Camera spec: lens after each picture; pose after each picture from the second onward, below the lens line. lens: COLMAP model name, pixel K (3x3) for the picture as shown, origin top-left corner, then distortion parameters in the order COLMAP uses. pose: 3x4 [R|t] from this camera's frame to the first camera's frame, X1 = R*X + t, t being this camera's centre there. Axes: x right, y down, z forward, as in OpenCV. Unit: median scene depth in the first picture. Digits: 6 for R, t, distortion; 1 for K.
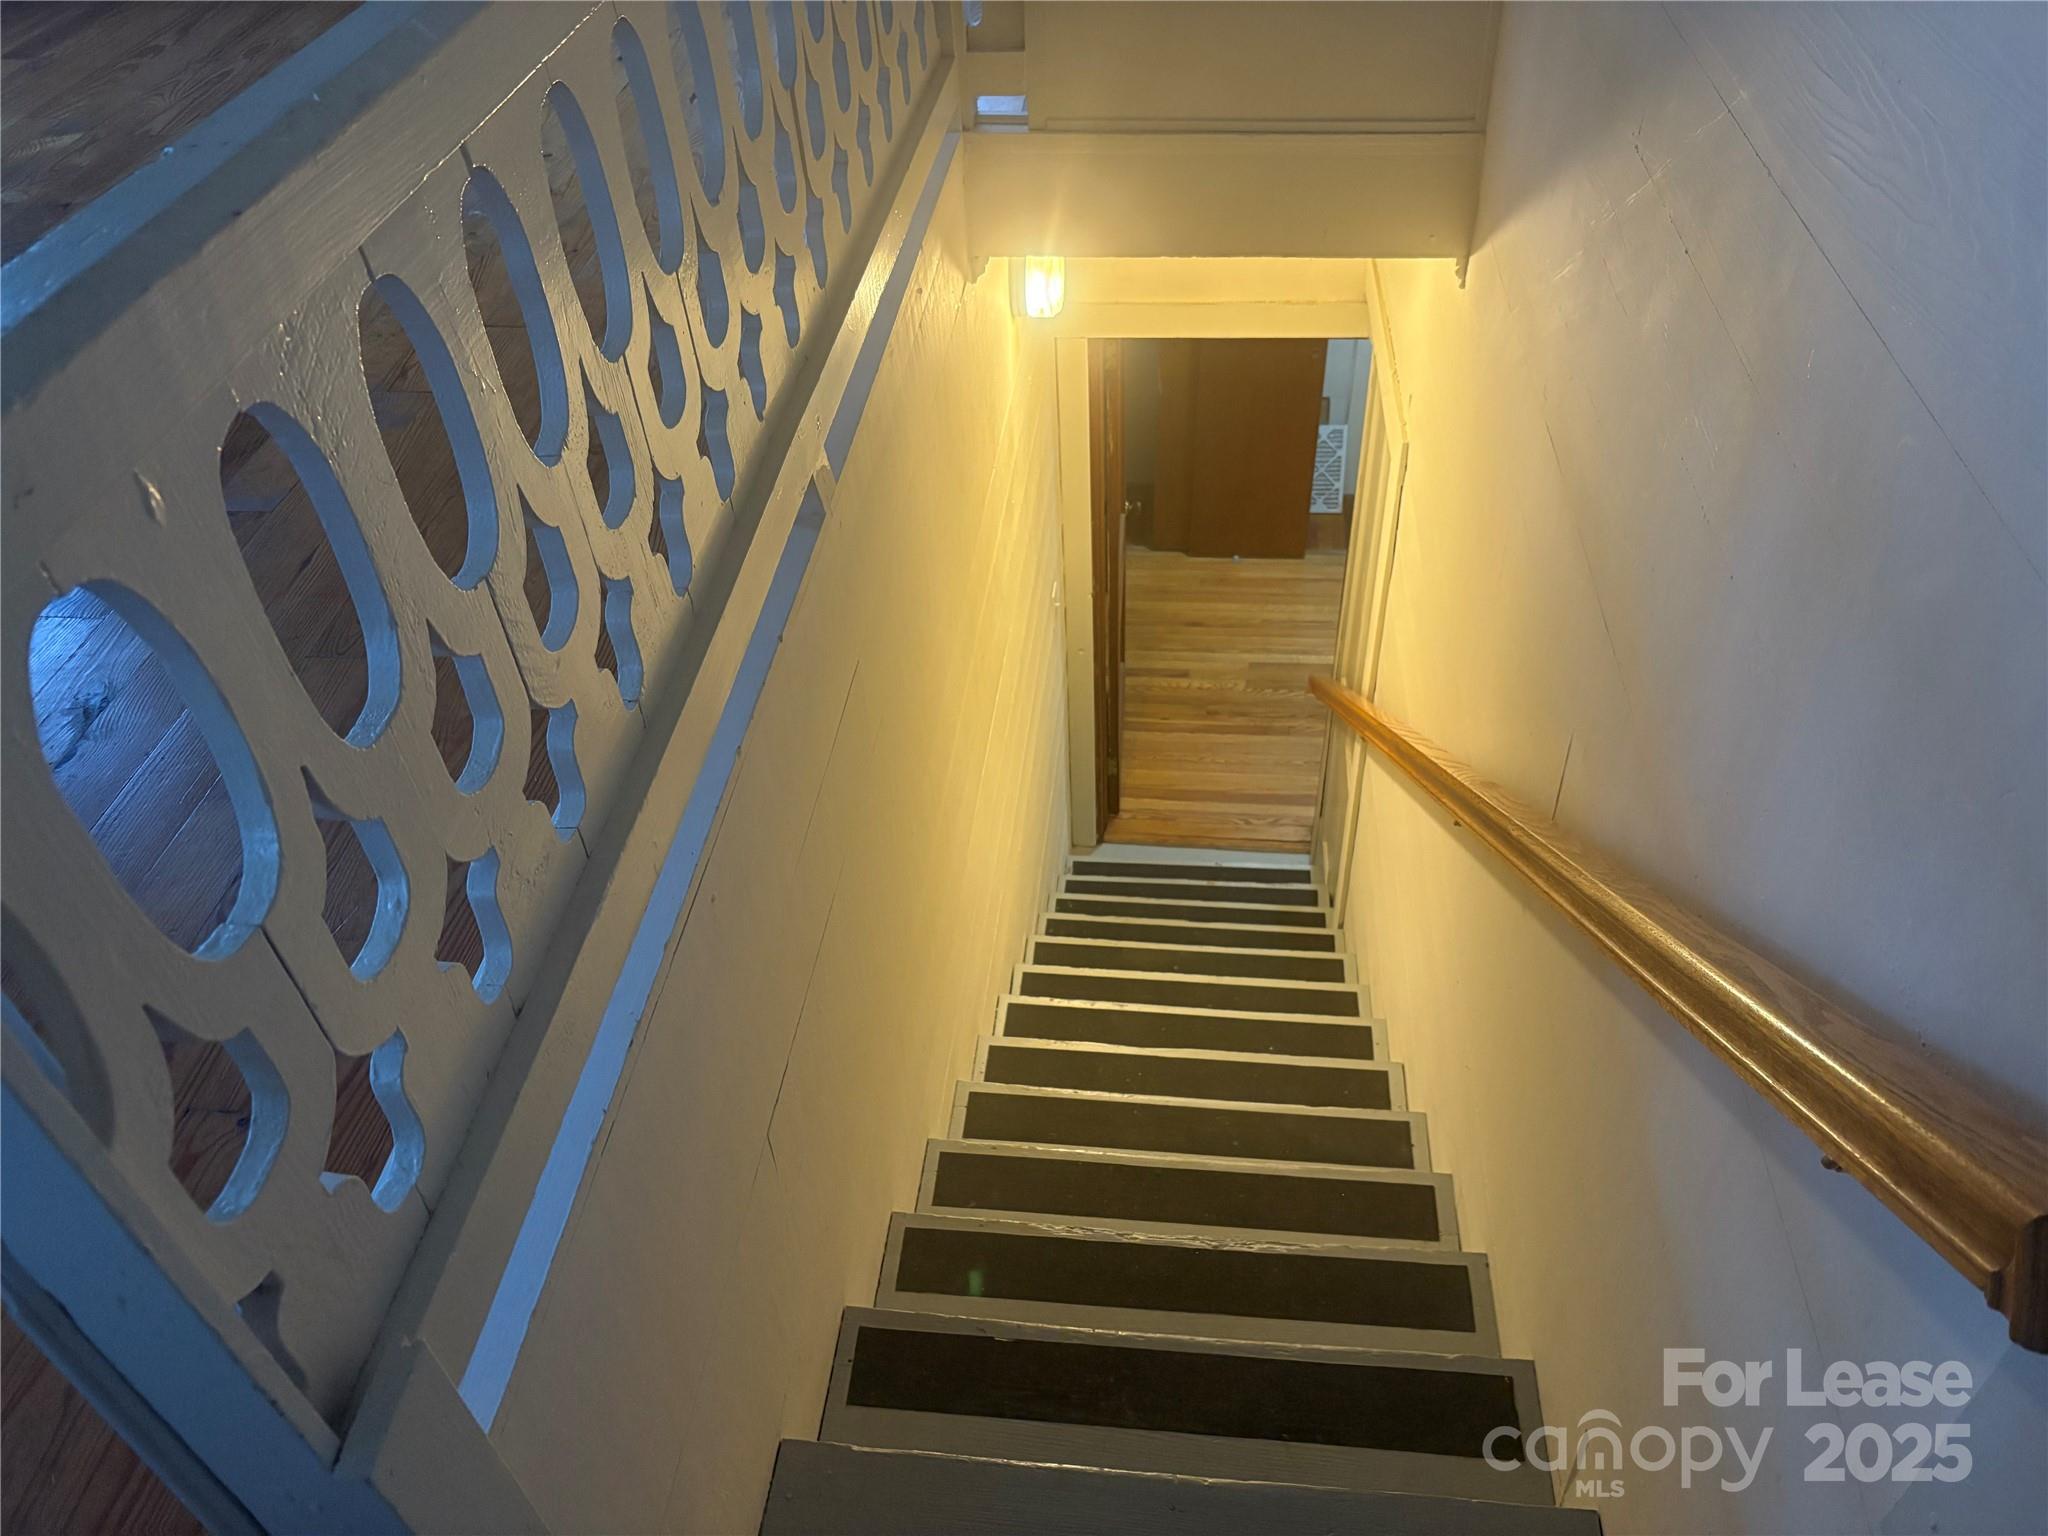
lens RADIAL K [[1535.4, 0, 1027.6], [0, 1535.4, 768.6], [0, 0, 1]] dist [-0.001871, -0.009344]
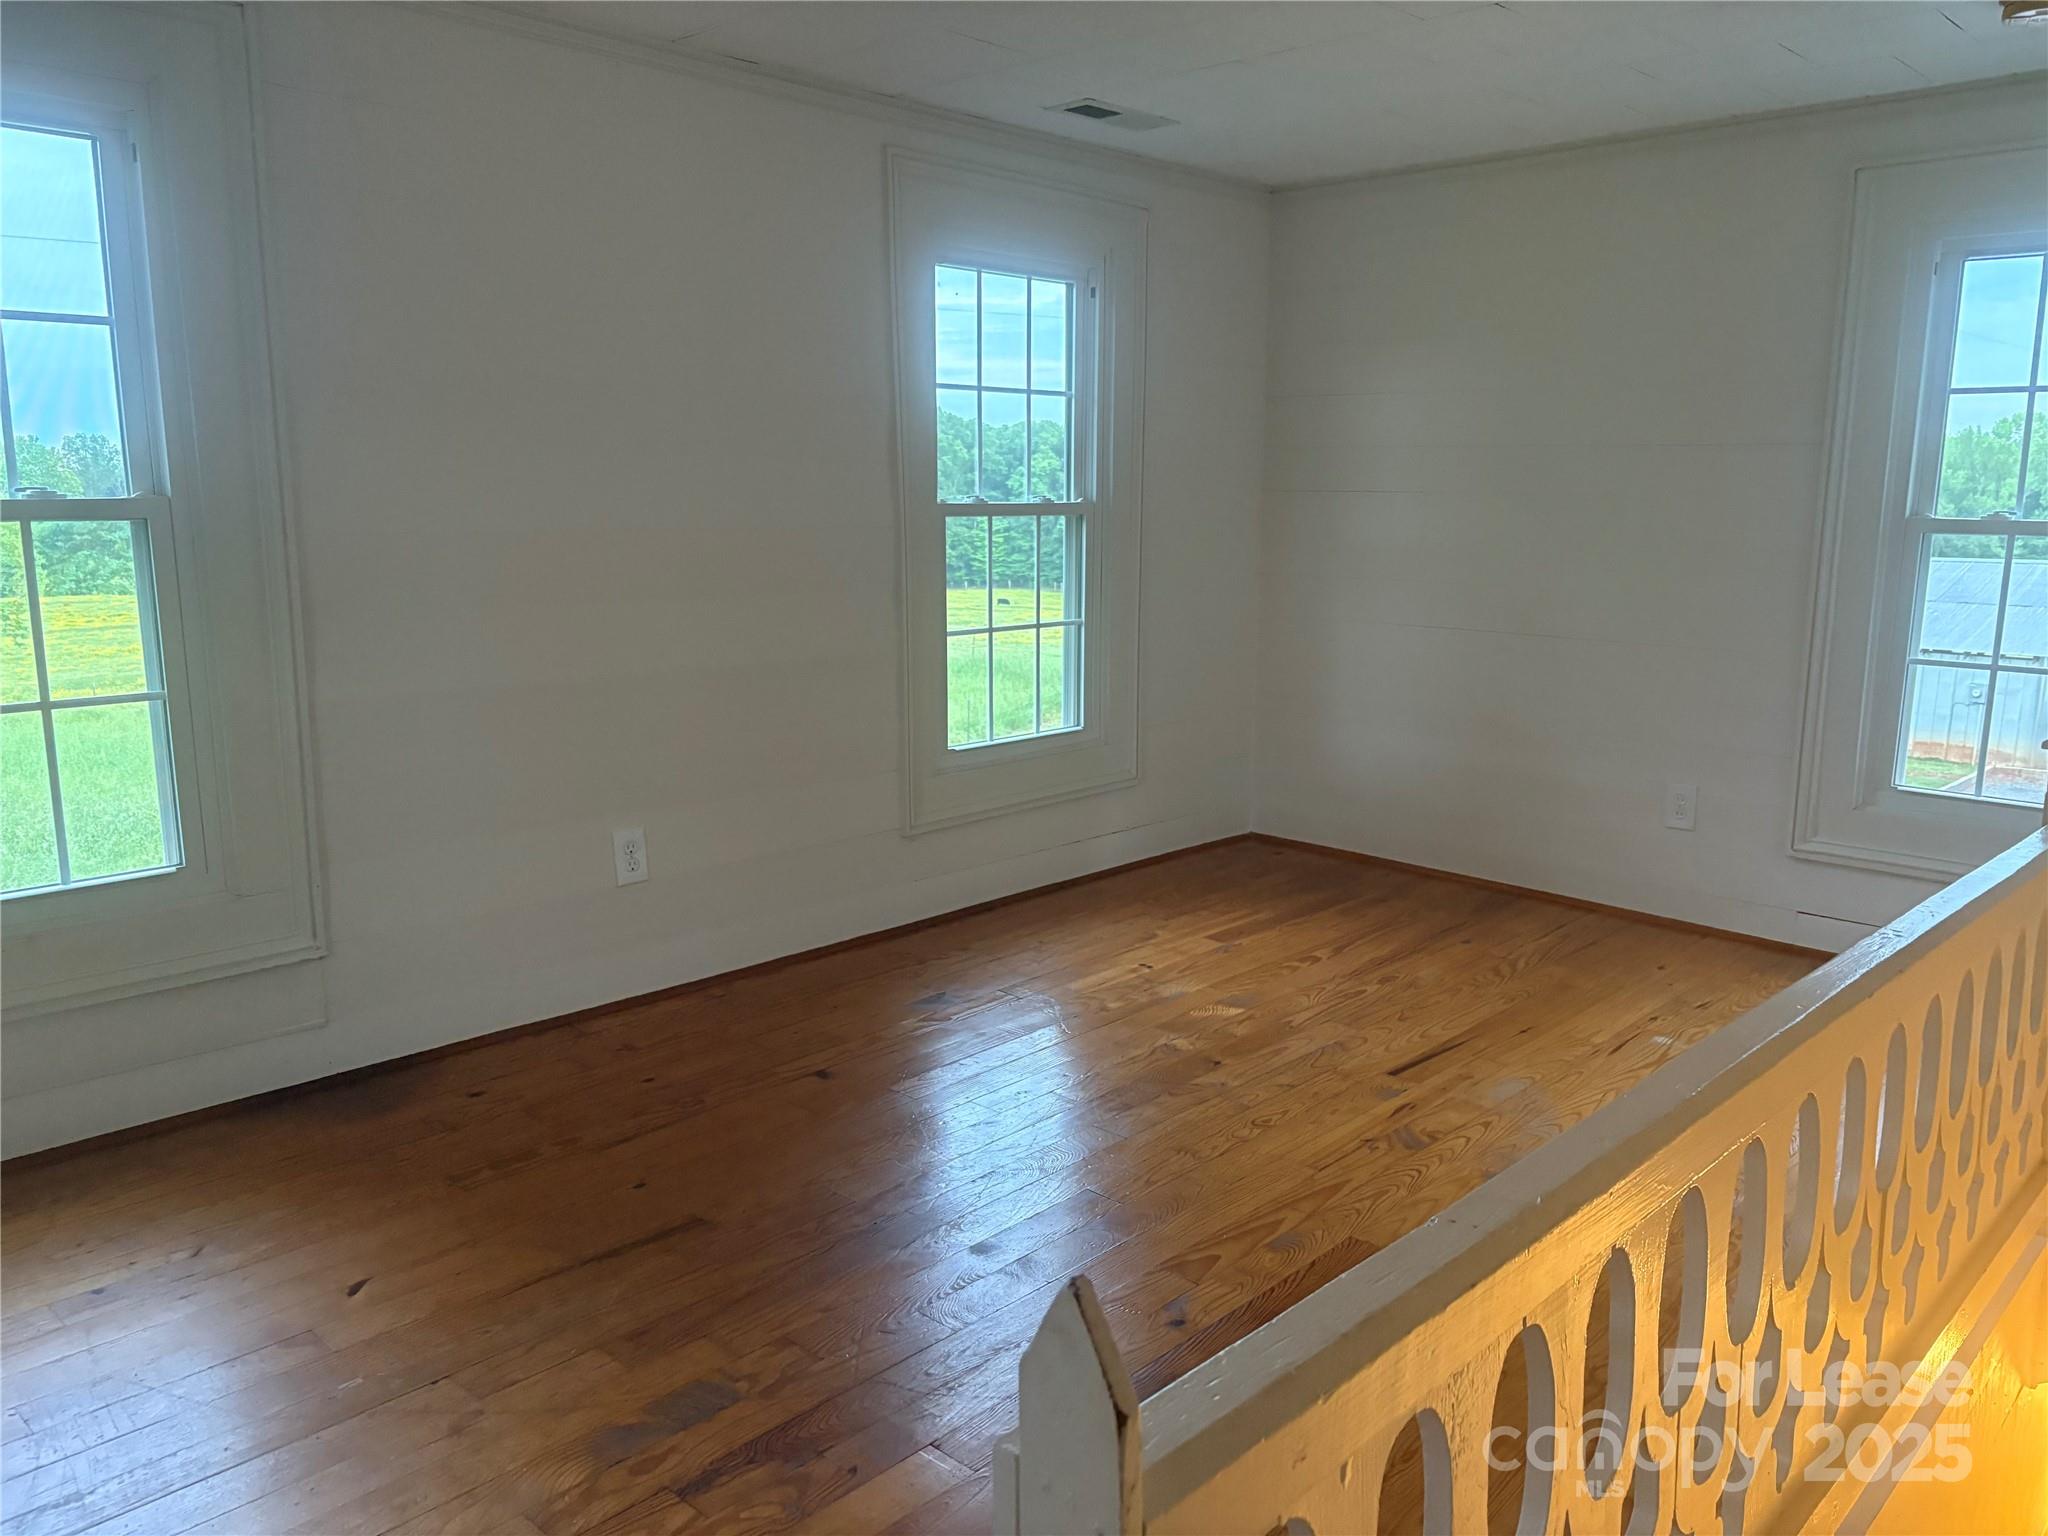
lens RADIAL K [[1535.4, 0, 1018.1], [0, 1535.4, 769.6], [0, 0, 1]] dist [-0.001871, -0.009344]
pose [[0.787680, 0.149999, -0.597546, -0.027692], [-0.438621, 0.817636, -0.372939, -0.015525], [0.432635, 0.555852, 0.709828, -0.142237]]
